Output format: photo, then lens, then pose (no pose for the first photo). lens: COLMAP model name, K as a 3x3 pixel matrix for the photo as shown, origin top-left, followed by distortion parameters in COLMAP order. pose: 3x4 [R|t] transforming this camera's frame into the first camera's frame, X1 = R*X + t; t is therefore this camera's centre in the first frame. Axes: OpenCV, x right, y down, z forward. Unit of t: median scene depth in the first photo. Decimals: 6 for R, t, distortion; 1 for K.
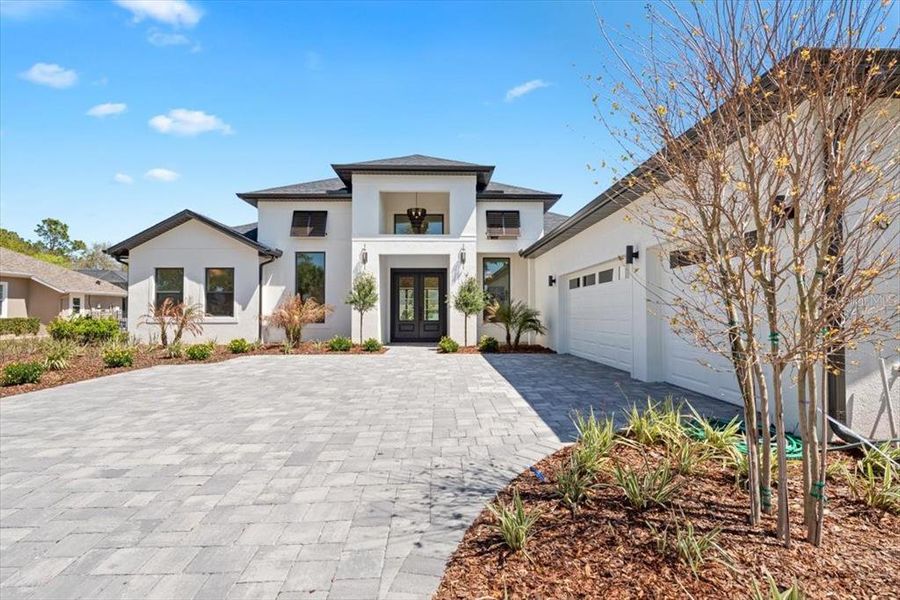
lens RADIAL K [[470.2, 0, 450.0], [0, 470.2, 300.0], [0, 0, 1]] dist [-0.000942, -0.000351]
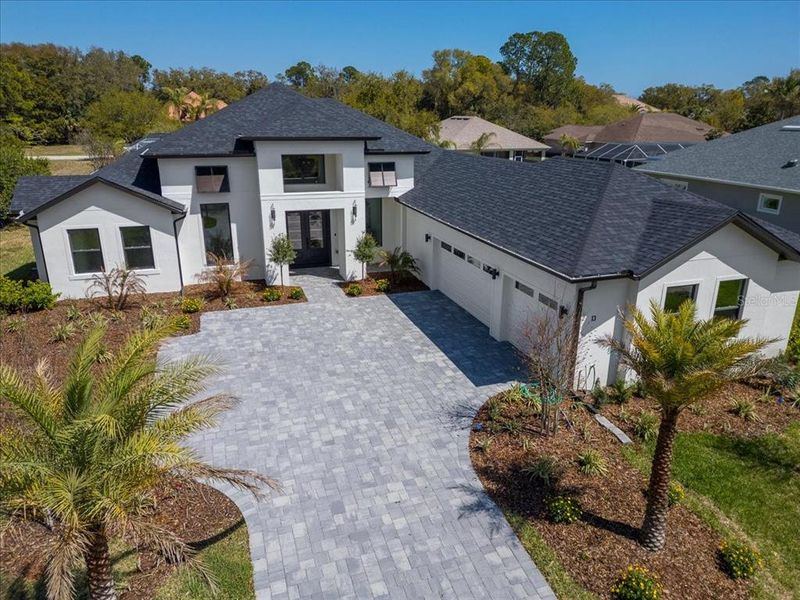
lens RADIAL K [[573.2, 0, 400.0], [0, 573.2, 300.0], [0, 0, 1]] dist [0.014717, 0.006006]
pose [[0.954672, -0.093071, 0.282736, -0.295127], [-0.009593, 0.939747, 0.341737, -0.370499], [-0.297507, -0.328958, 0.896257, -0.432149]]
